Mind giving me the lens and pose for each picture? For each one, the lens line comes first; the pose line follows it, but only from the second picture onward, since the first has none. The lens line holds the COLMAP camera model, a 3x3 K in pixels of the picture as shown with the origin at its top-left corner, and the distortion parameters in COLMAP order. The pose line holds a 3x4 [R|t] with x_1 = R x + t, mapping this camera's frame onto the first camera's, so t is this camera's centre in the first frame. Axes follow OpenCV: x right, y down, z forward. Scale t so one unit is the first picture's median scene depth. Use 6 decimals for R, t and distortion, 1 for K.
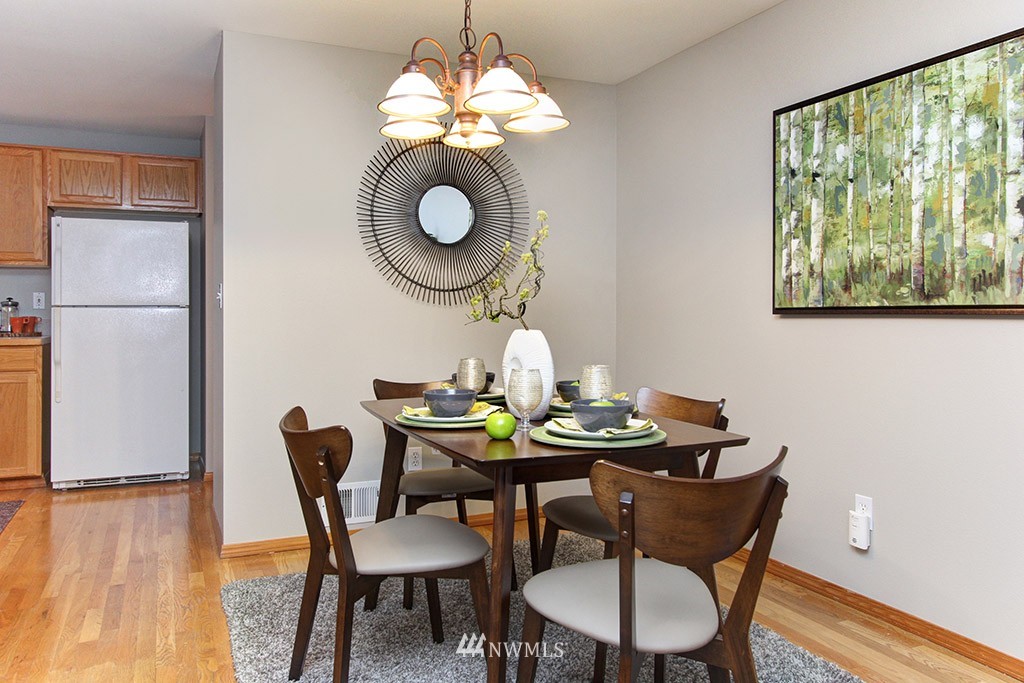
lens RADIAL K [[786.2, 0, 530.7], [0, 786.2, 315.3], [0, 0, 1]] dist [-0.036594, 0.015669]
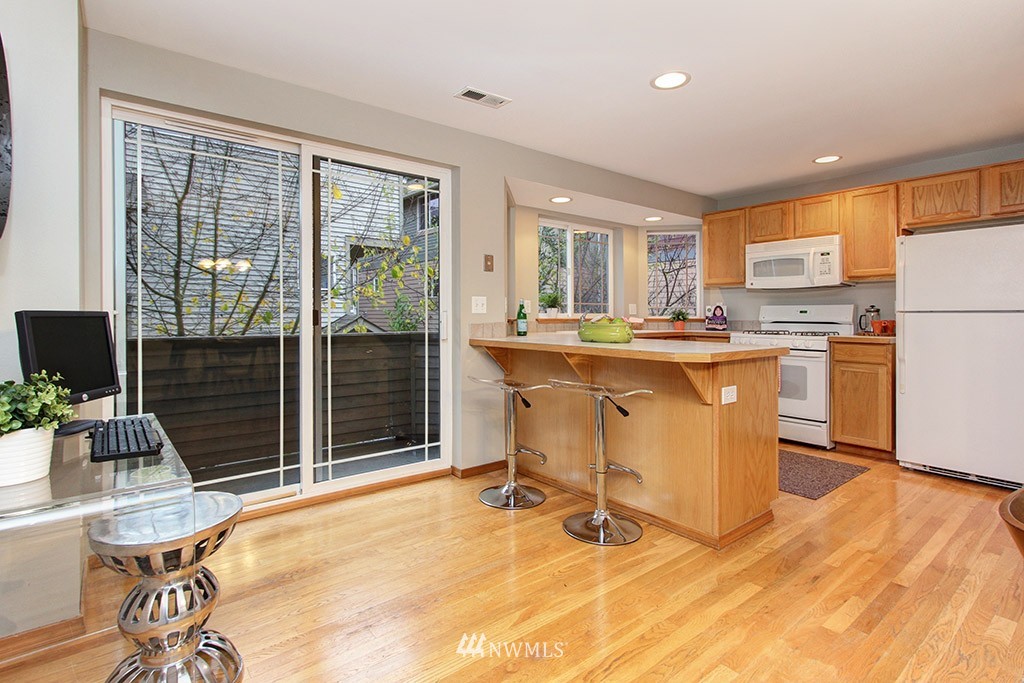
lens RADIAL K [[480.8, 0, 476.0], [0, 480.8, 313.5], [0, 0, 1]] dist [-0.010010, 0.000030]
pose [[0.177256, -0.003085, -0.984160, -0.016433], [-0.008016, 0.999957, -0.004579, -0.000830], [0.984132, 0.008701, 0.177224, 0.326975]]
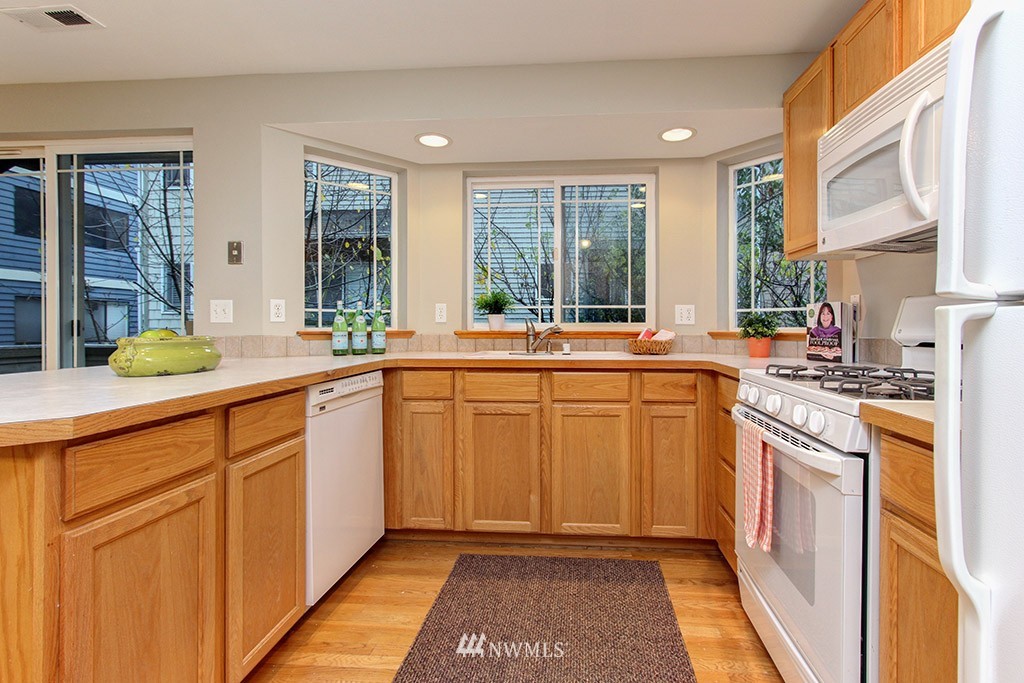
lens RADIAL K [[480.8, 0, 525.3], [0, 480.8, 322.6], [0, 0, 1]] dist [-0.010010, 0.000030]
pose [[-0.497056, -0.009732, -0.867664, -0.619192], [-0.008781, 0.999942, -0.006186, -0.004629], [0.867674, 0.004544, -0.497113, 1.320805]]
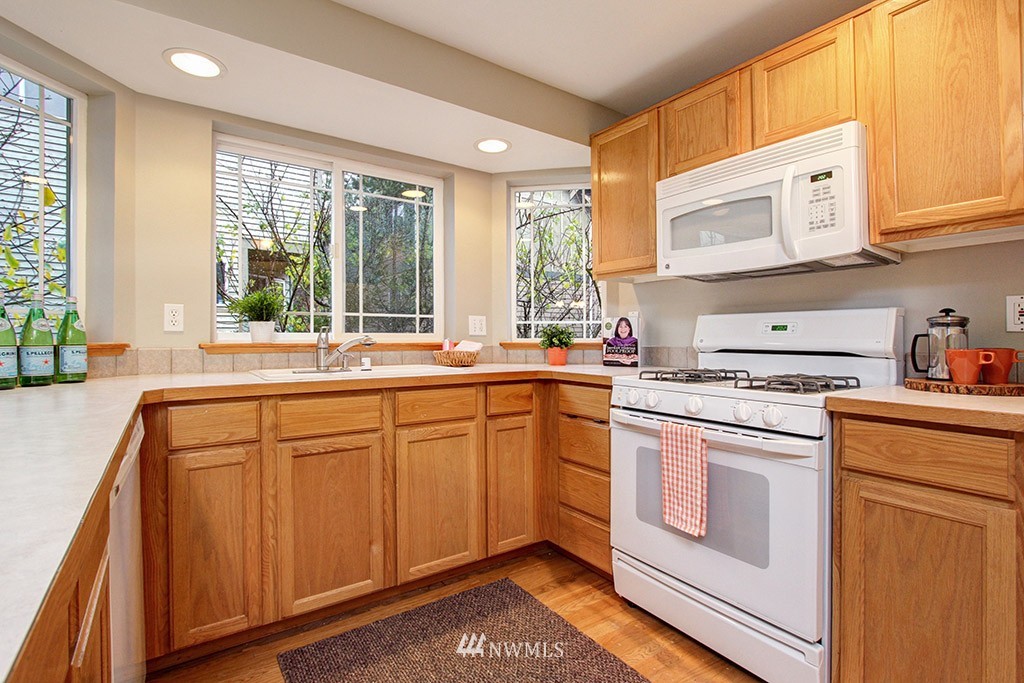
lens RADIAL K [[480.8, 0, 501.7], [0, 480.8, 332.5], [0, 0, 1]] dist [-0.010010, 0.000030]
pose [[0.167965, -0.011876, -0.985721, -0.647643], [-0.007322, 0.999885, -0.013294, -0.002764], [0.985766, 0.009451, 0.167859, 1.029134]]
